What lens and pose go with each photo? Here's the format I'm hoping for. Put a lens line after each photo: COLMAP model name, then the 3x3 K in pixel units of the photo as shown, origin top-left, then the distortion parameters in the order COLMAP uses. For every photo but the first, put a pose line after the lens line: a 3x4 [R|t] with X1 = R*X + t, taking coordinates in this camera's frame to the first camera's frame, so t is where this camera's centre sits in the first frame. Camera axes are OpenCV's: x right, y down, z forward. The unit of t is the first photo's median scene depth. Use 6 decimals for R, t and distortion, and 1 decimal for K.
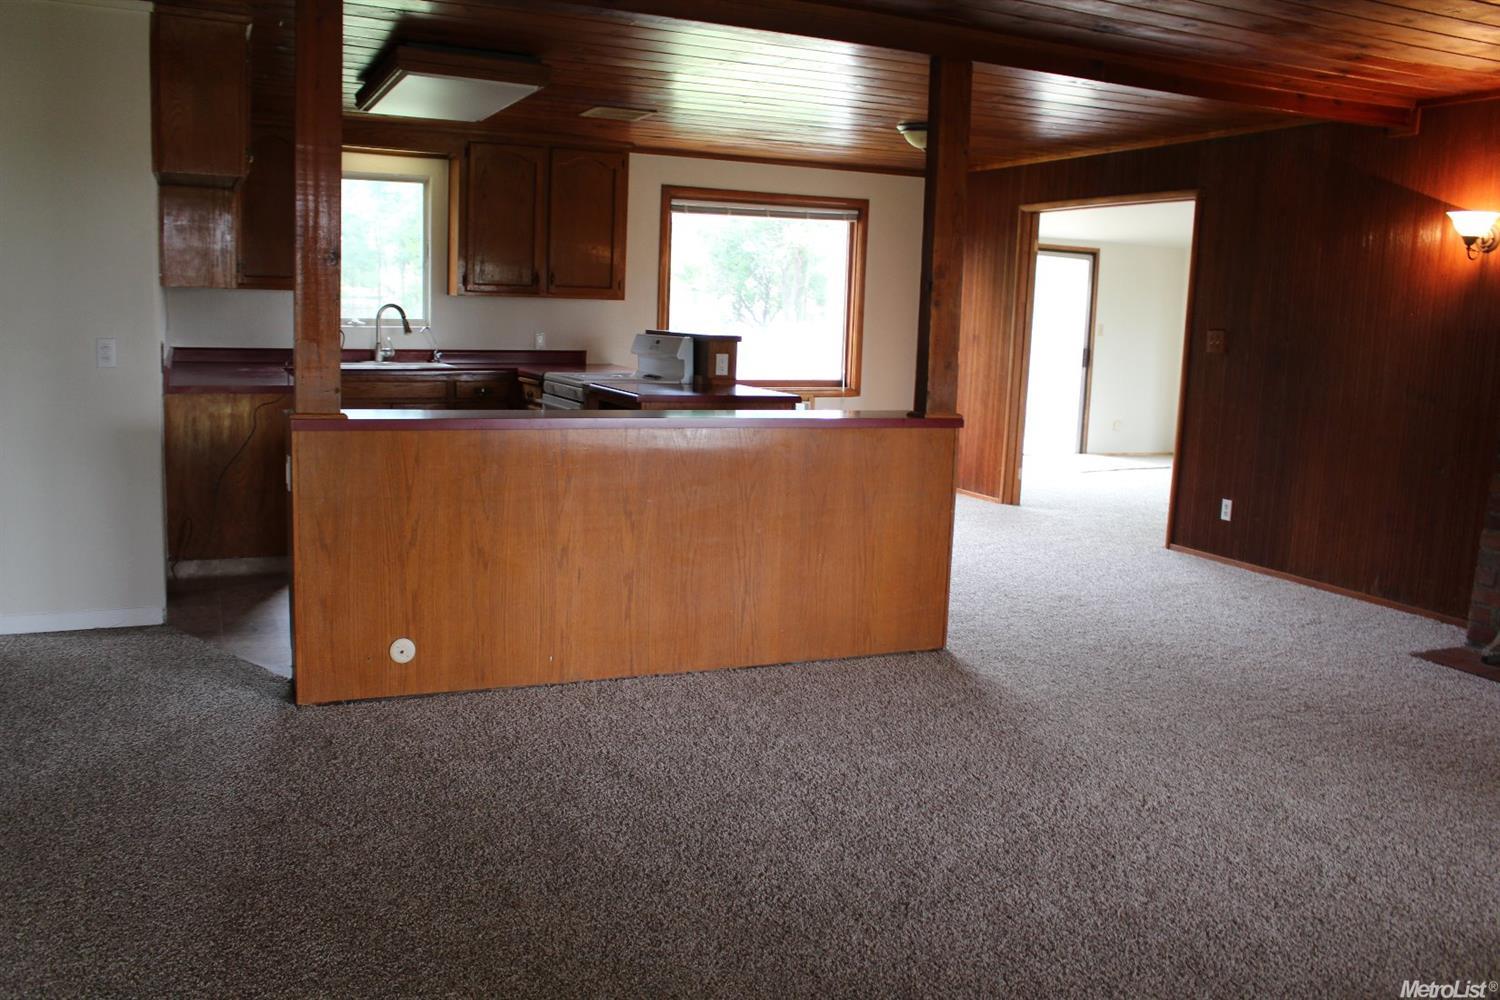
lens RADIAL K [[1282.8, 0, 728.9], [0, 1282.8, 502.7], [0, 0, 1]] dist [-0.202186, 0.190106]
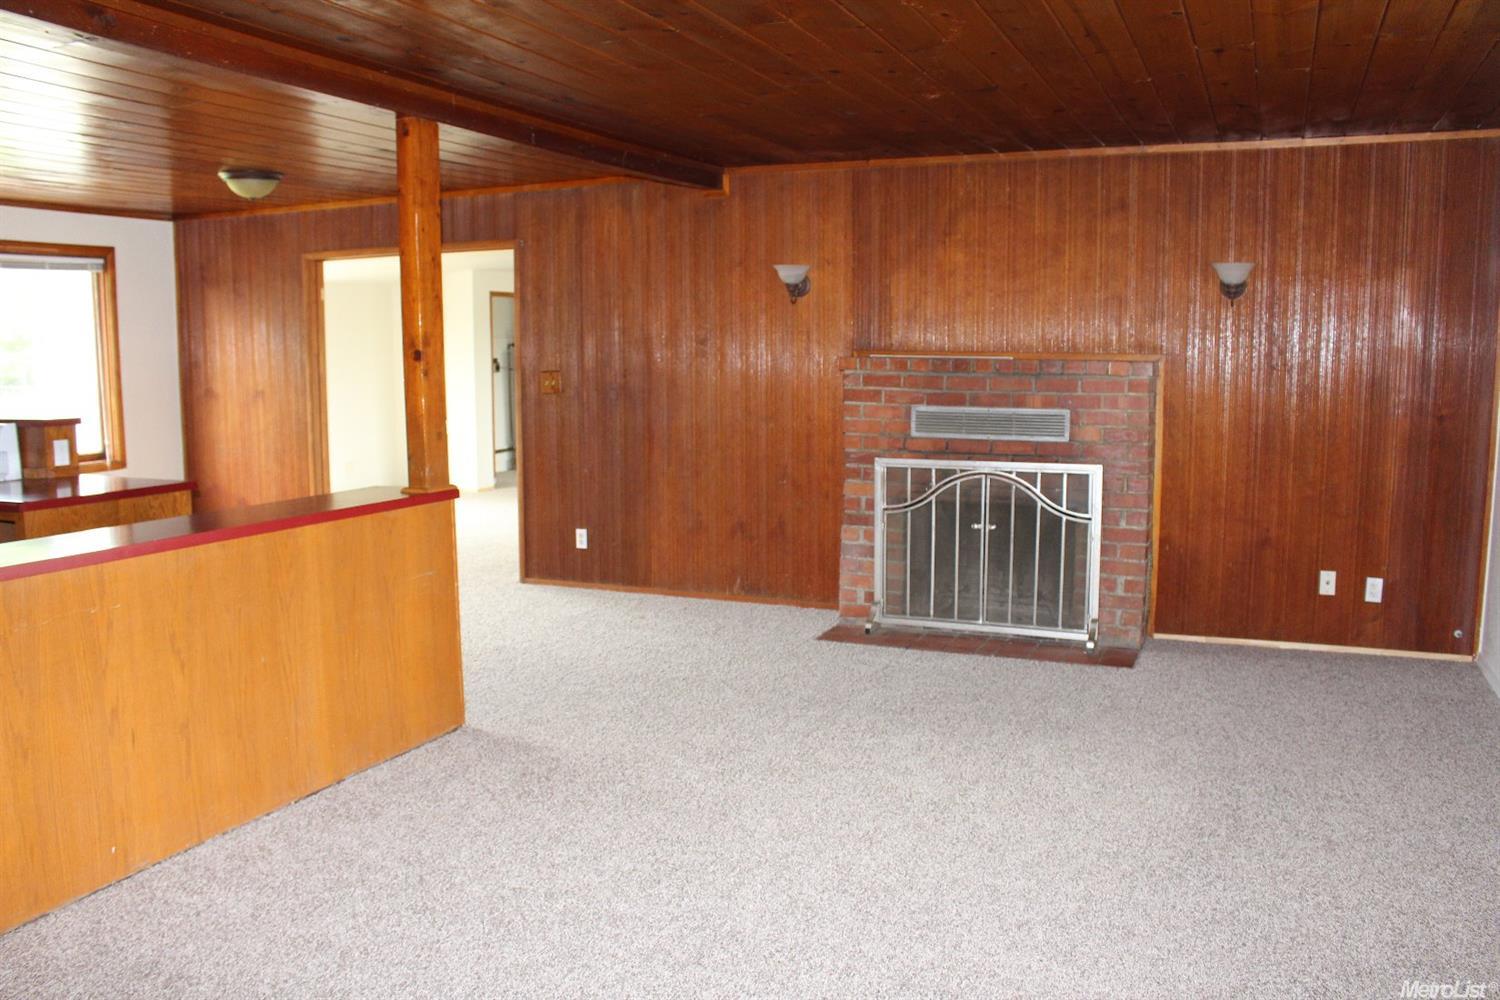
lens RADIAL K [[1282.8, 0, 728.9], [0, 1282.8, 502.7], [0, 0, 1]] dist [-0.202186, 0.190106]
pose [[0.715170, -0.122710, 0.688094, -0.259971], [0.131817, 0.990481, 0.039632, -0.051403], [-0.686408, 0.062359, 0.724538, 0.120012]]
